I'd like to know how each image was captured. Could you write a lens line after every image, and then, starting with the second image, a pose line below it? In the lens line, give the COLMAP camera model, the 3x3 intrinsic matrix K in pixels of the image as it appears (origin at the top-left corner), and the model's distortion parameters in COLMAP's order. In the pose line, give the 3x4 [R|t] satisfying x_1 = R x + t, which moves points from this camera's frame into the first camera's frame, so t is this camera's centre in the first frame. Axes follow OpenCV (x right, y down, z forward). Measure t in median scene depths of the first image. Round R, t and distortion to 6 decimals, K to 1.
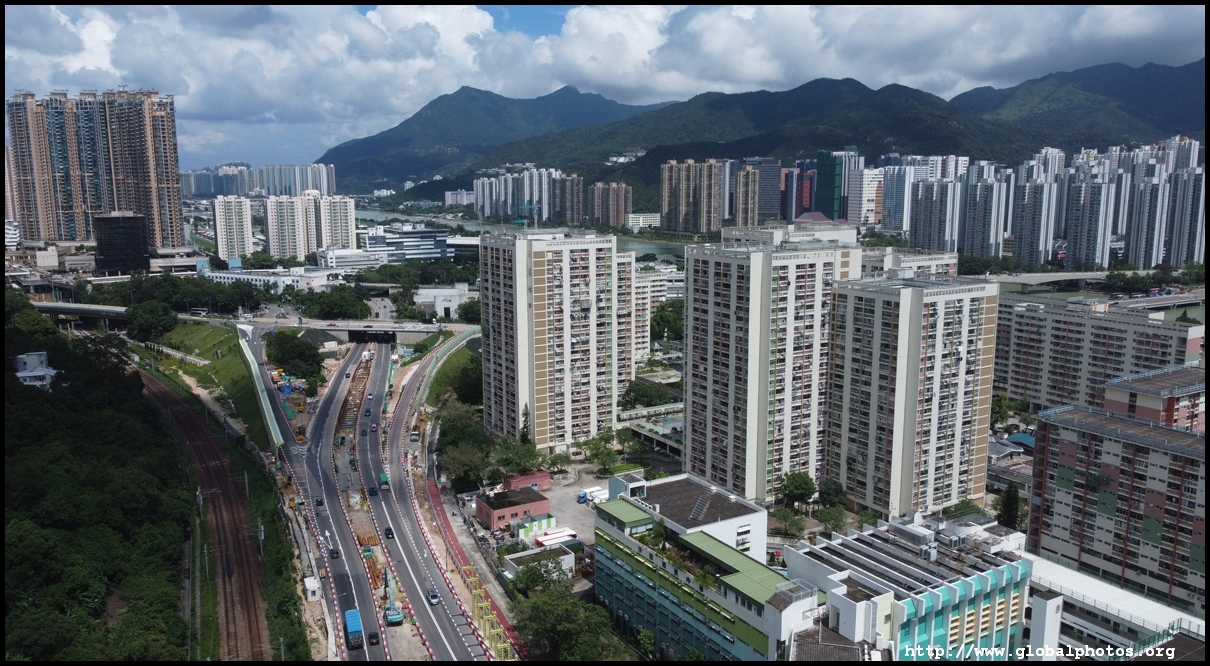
lens RADIAL K [[938.6, 0, 592.3], [0, 938.6, 327.9], [0, 0, 1]] dist [-0.003121, -0.004650]
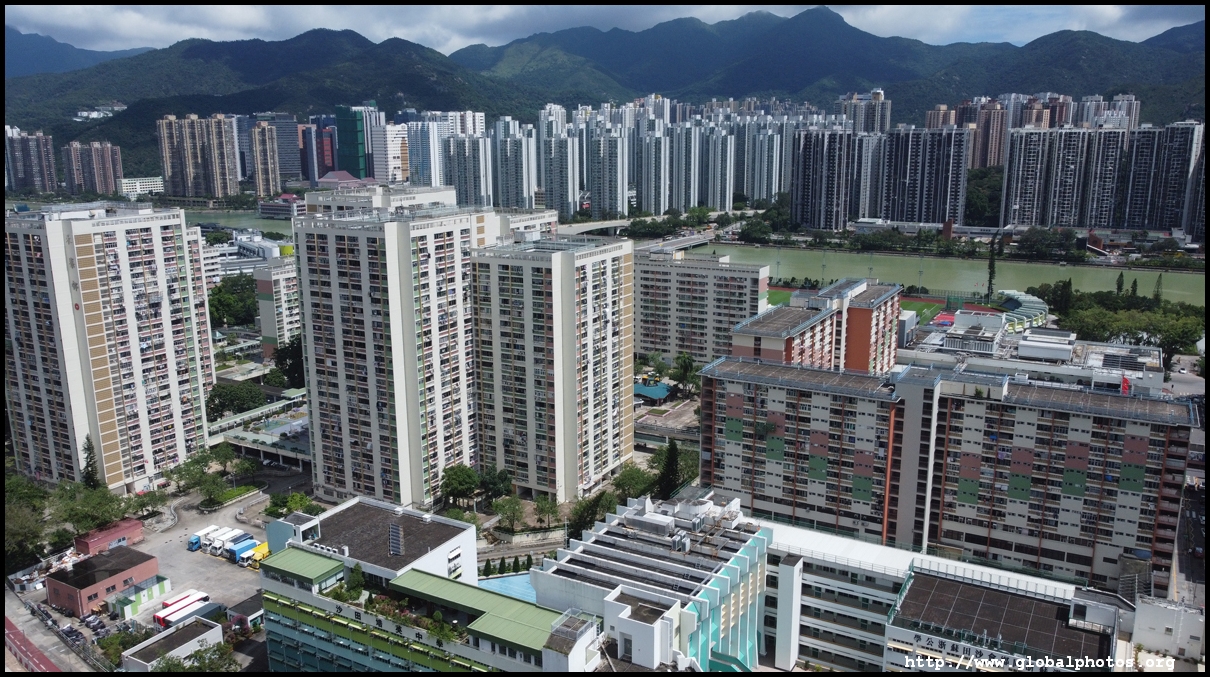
lens RADIAL K [[951.0, 0, 605.0], [0, 951.0, 338.5], [0, 0, 1]] dist [0.008631, -0.009531]
pose [[0.867456, -0.111979, 0.484748, -0.083250], [0.086346, 0.993440, 0.074973, -0.022115], [-0.489964, -0.023180, 0.871434, 0.138071]]
